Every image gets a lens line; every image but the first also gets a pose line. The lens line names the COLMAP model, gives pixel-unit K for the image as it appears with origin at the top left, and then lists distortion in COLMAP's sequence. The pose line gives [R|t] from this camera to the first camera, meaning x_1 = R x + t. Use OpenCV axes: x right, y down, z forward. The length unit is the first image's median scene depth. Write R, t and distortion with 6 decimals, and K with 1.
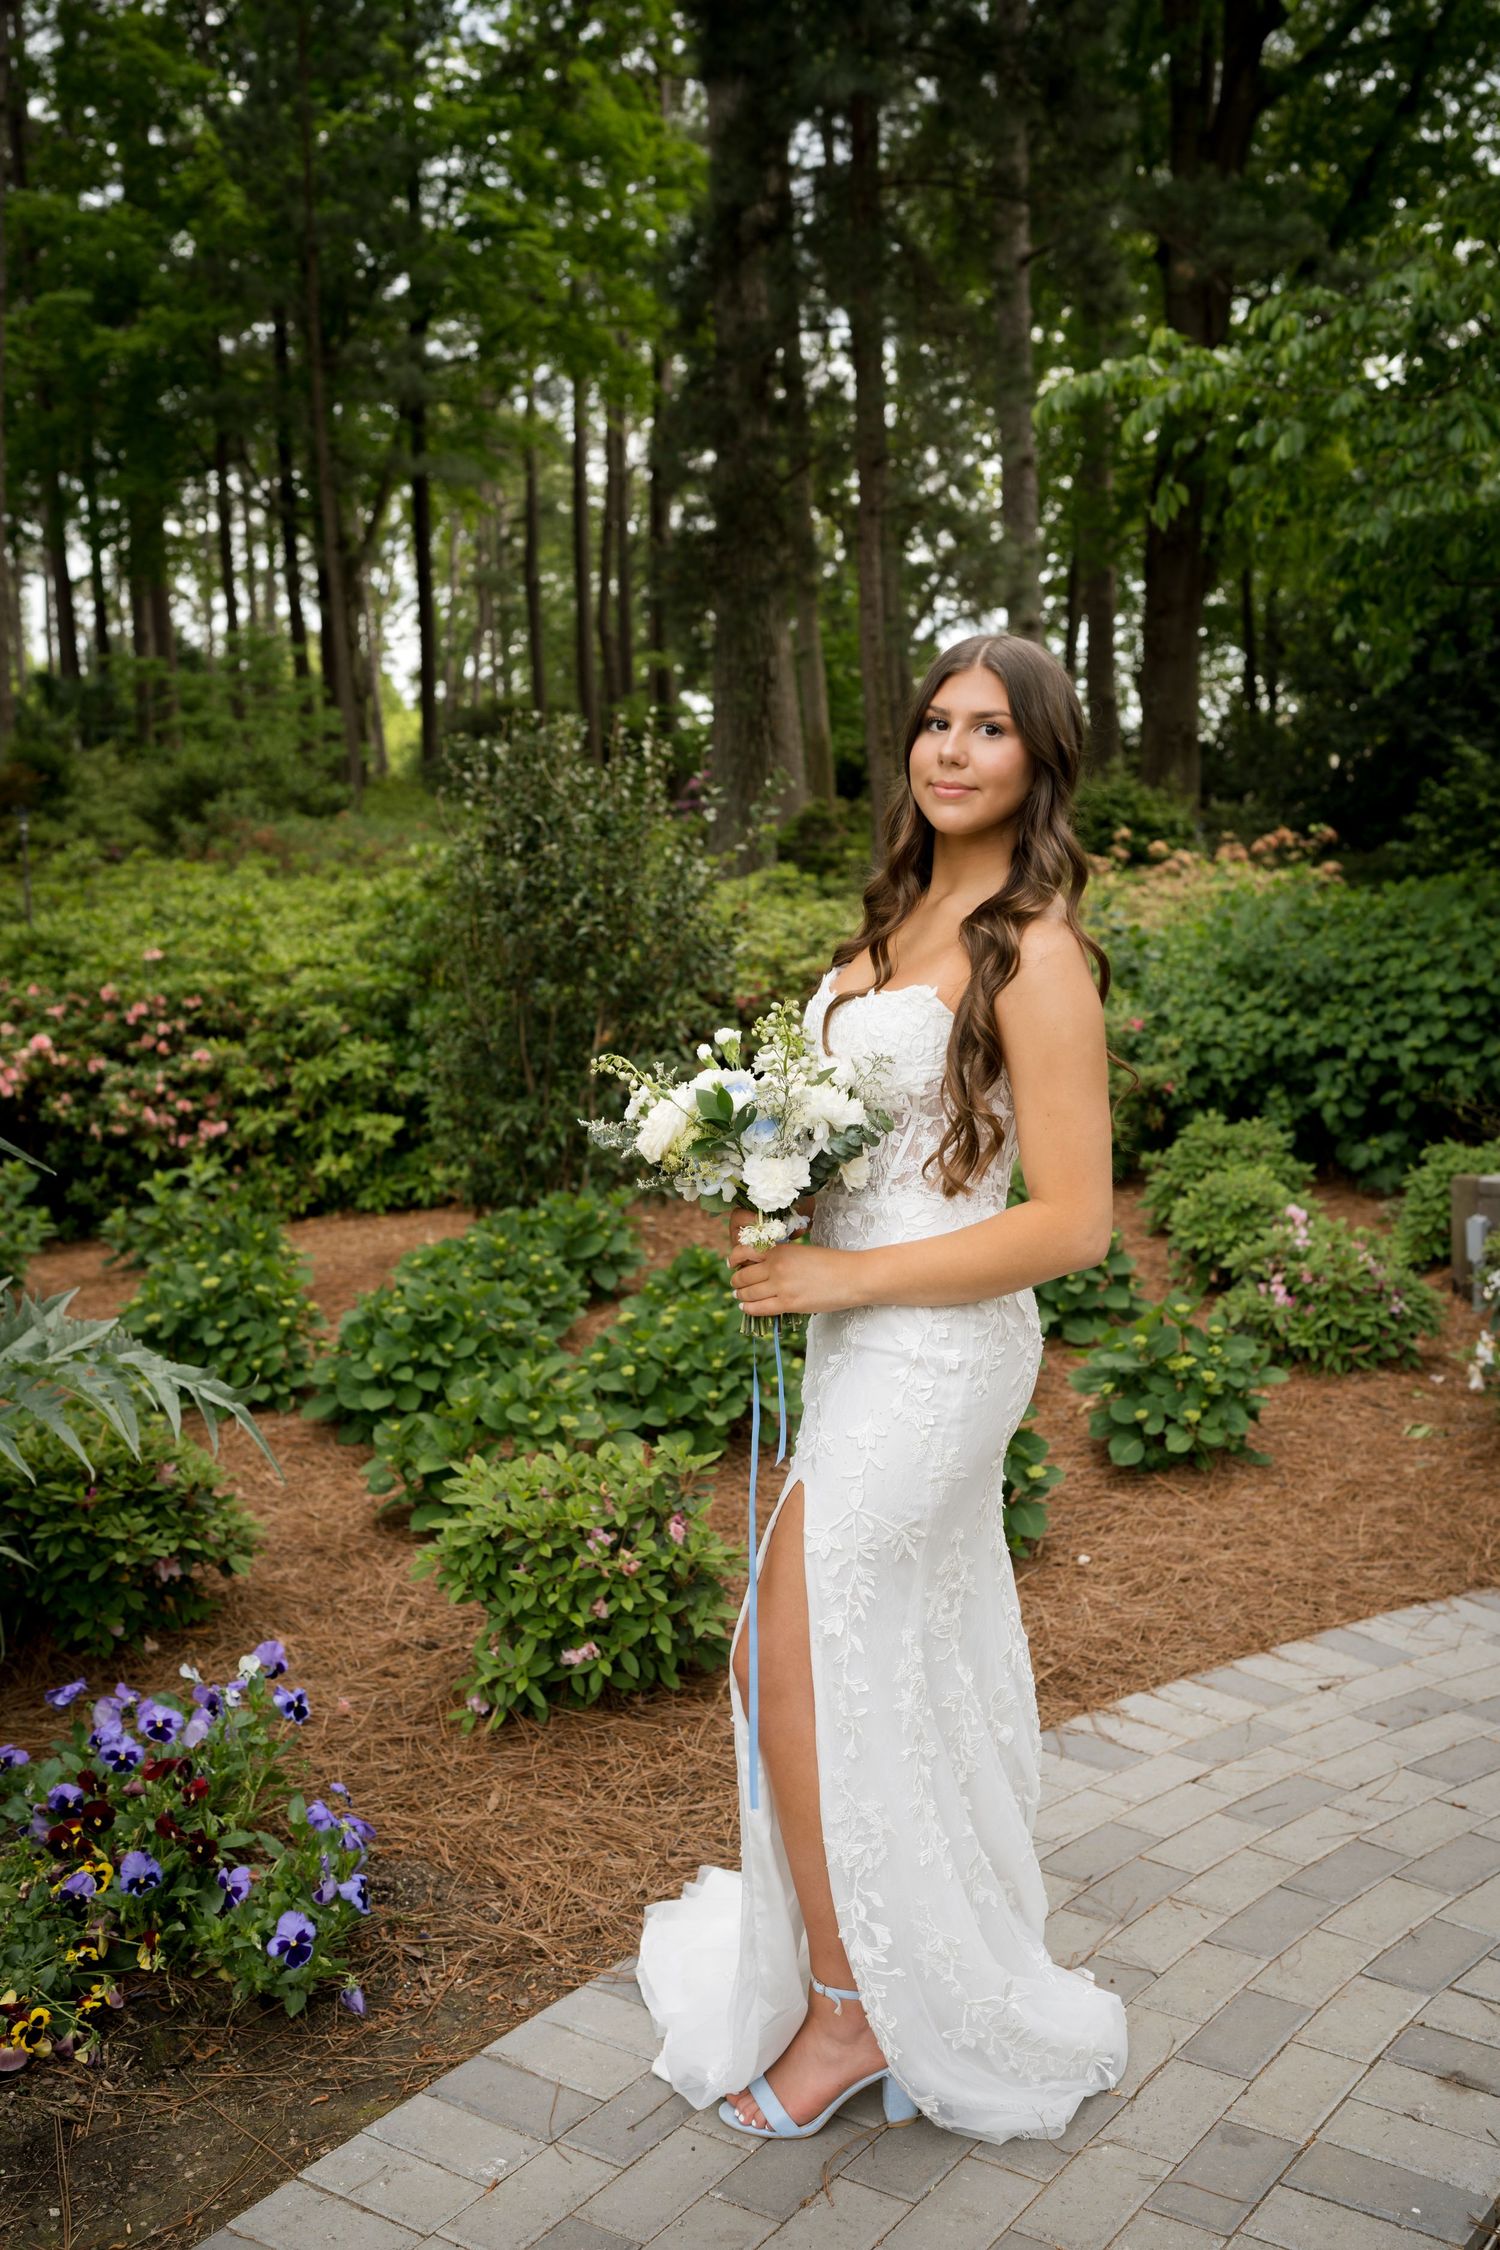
lens RADIAL K [[2209.3, 0, 740.7], [0, 2209.3, 1130.5], [0, 0, 1]] dist [-0.001560, 0.019297]
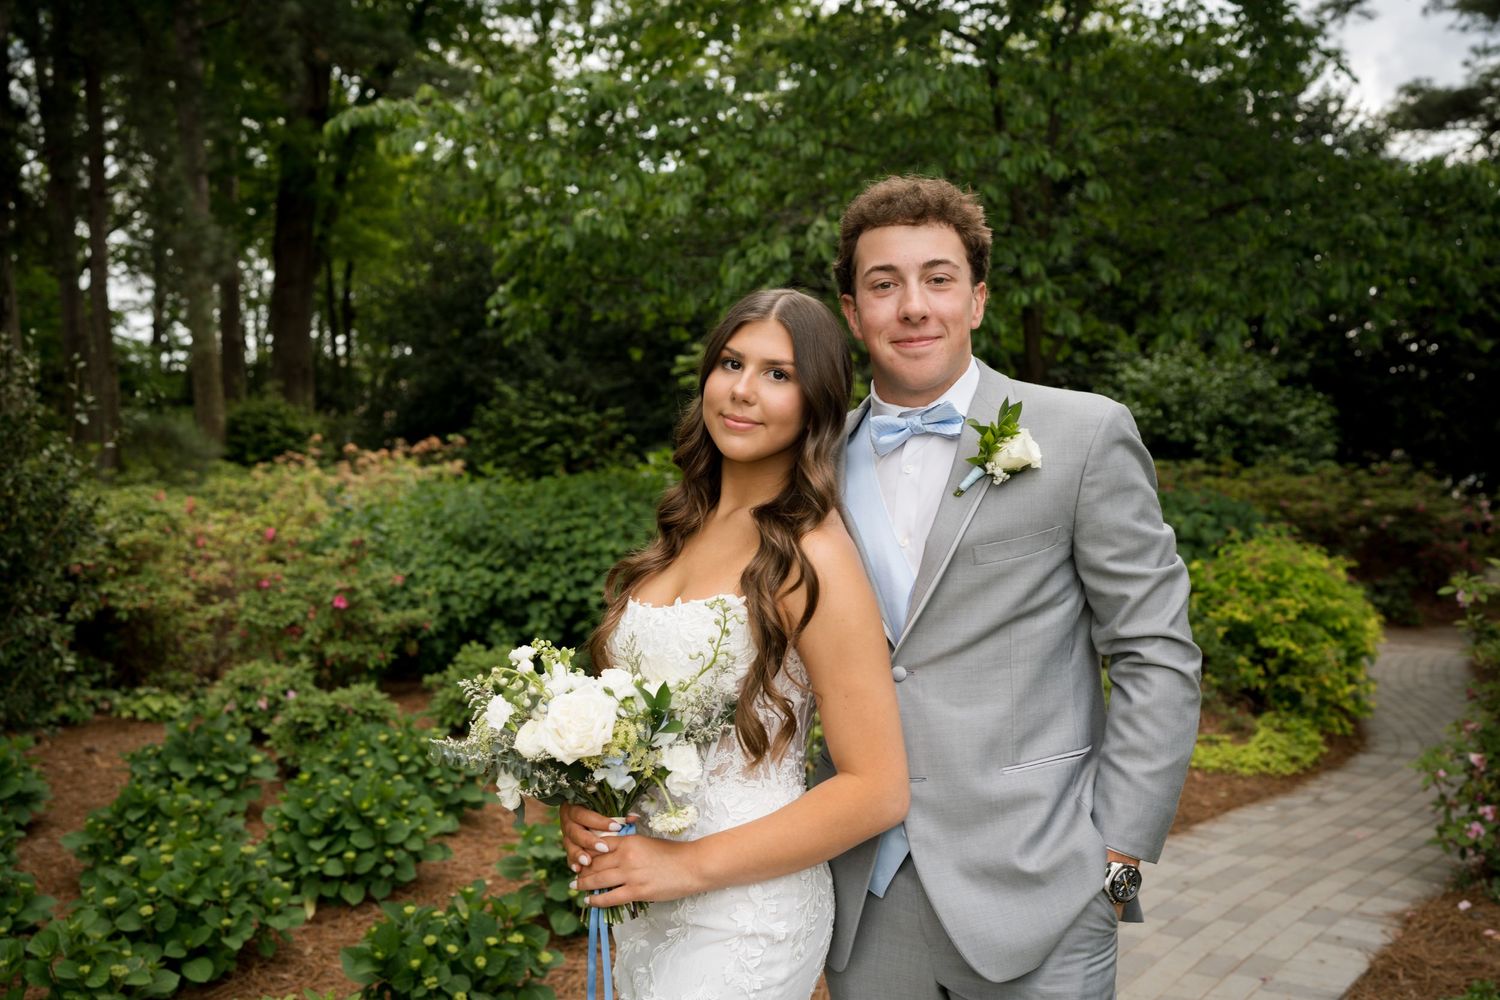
lens RADIAL K [[1482.3, 0, 744.8], [0, 1482.3, 503.9], [0, 0, 1]] dist [-0.000275, 0.014951]
pose [[0.870168, 0.003337, 0.492744, -0.096612], [0.040408, 0.996126, -0.078104, -0.016044], [-0.491095, 0.087874, 0.866662, 0.107451]]
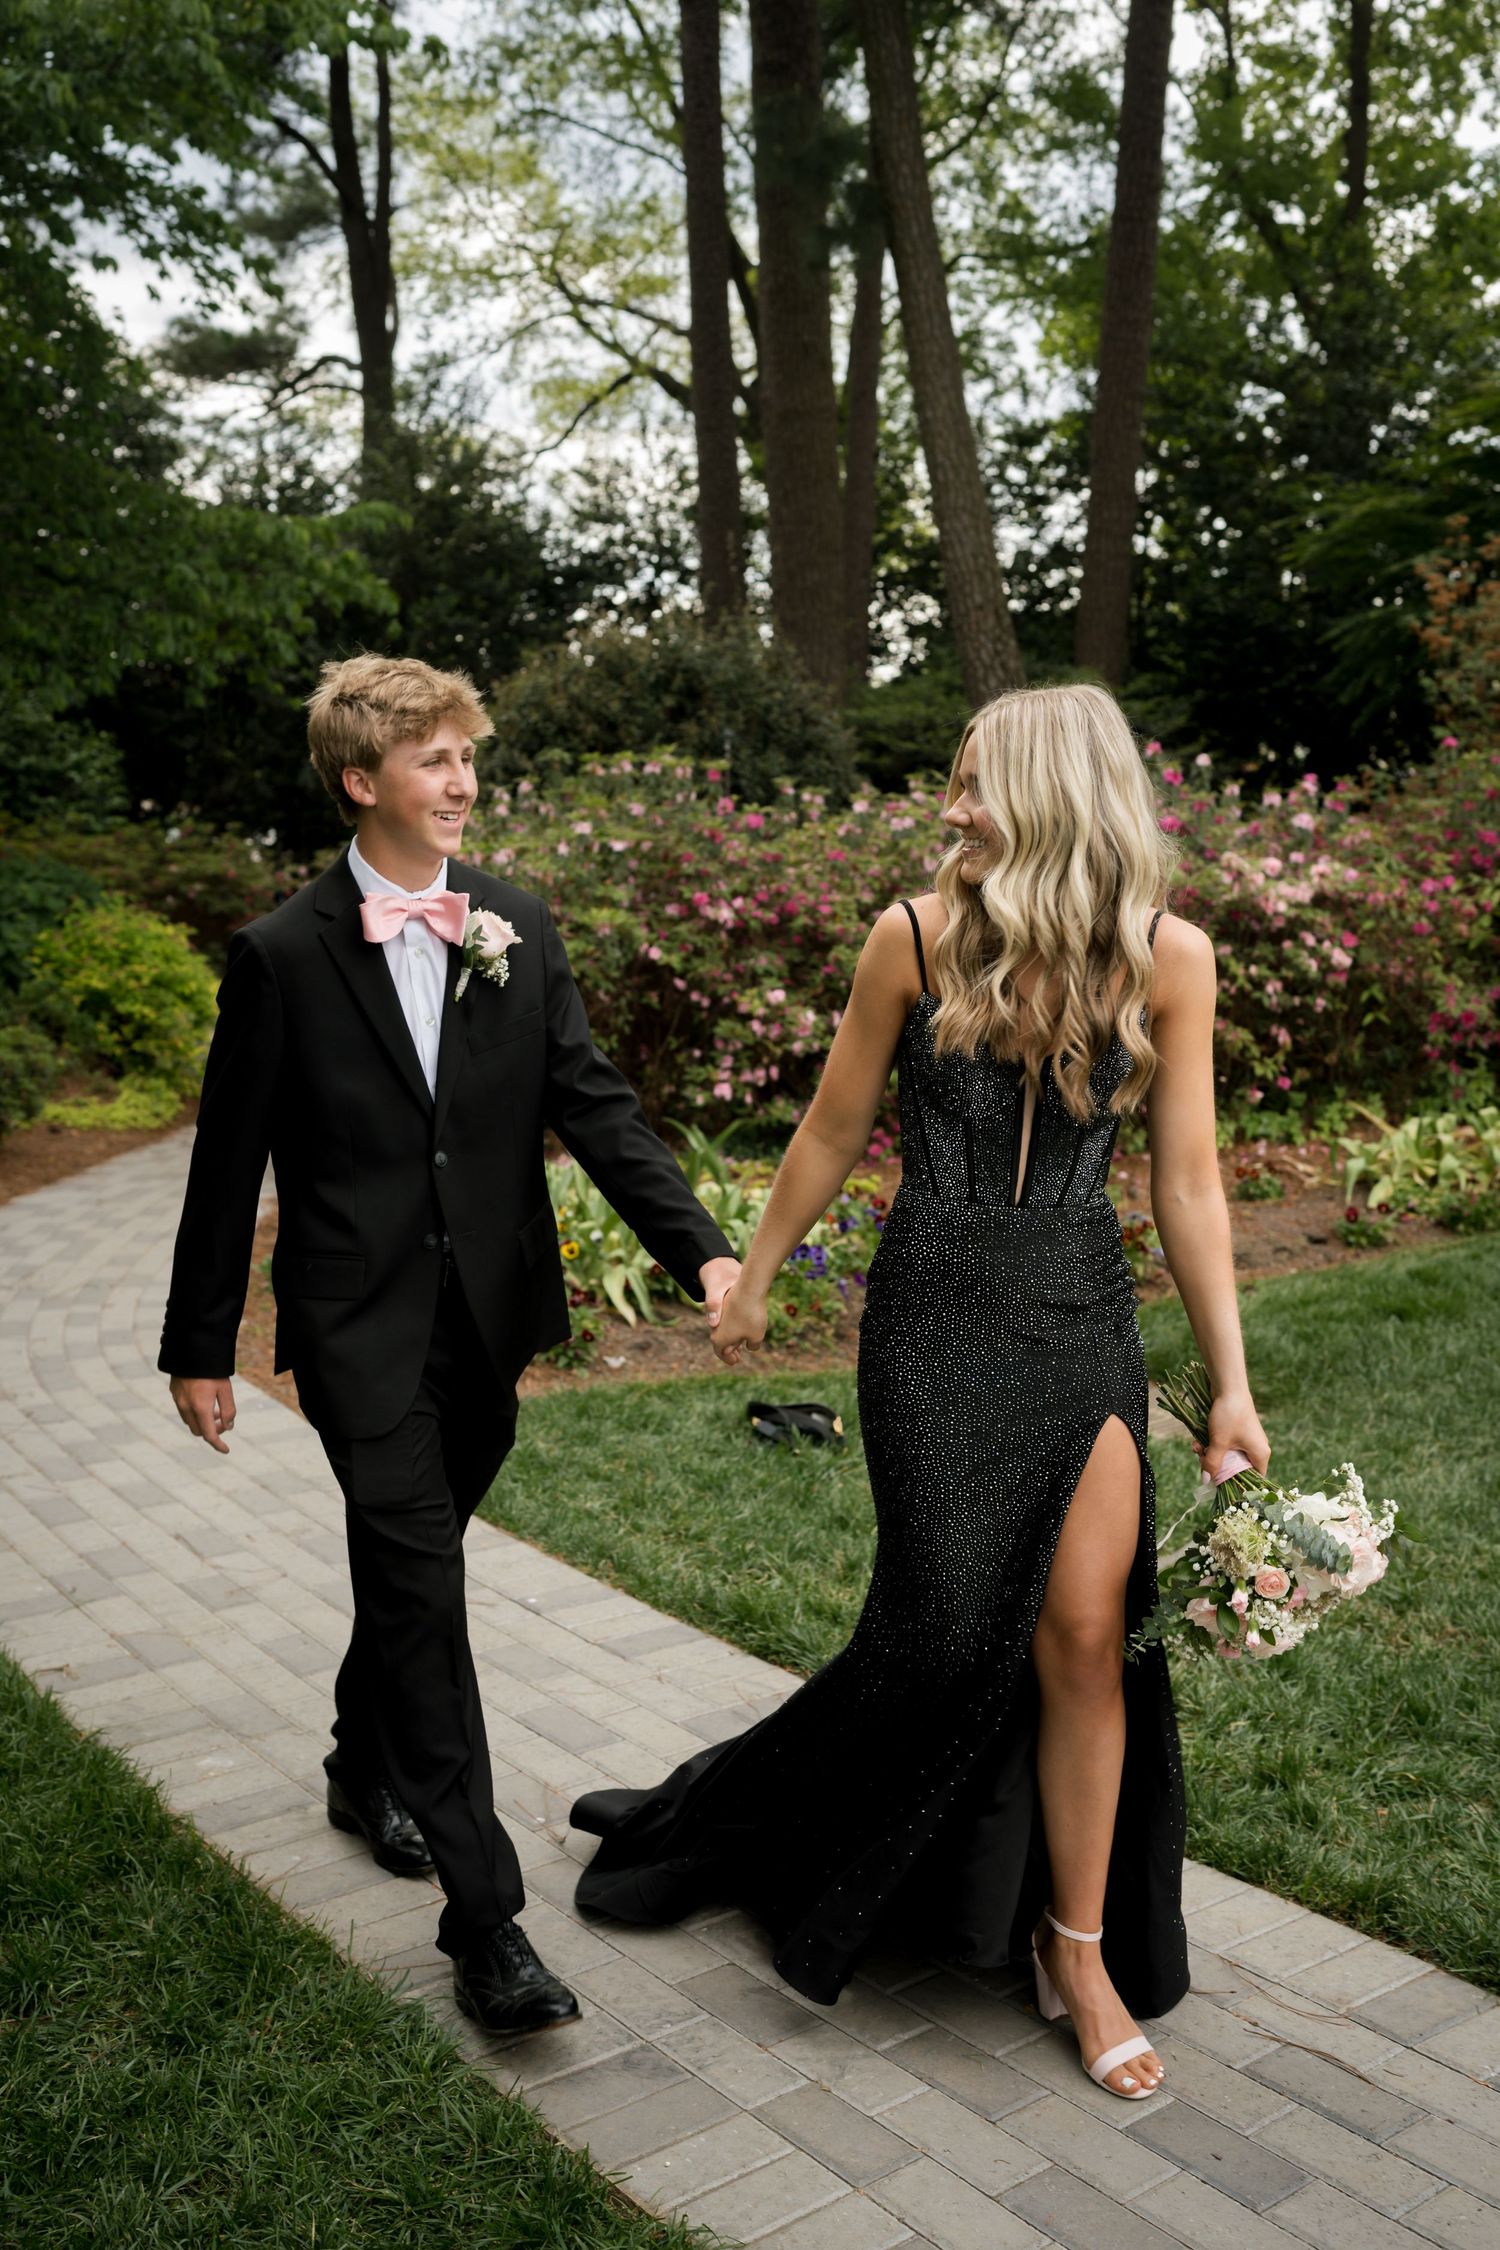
lens RADIAL K [[2223.5, 0, 745.2], [0, 2223.5, 1122.1], [0, 0, 1]] dist [-0.000275, 0.014951]
pose [[0.374357, -0.101322, 0.921732, -0.510357], [0.079126, 0.993877, 0.077116, 0.004454], [-0.923902, 0.044064, 0.380082, -0.137948]]
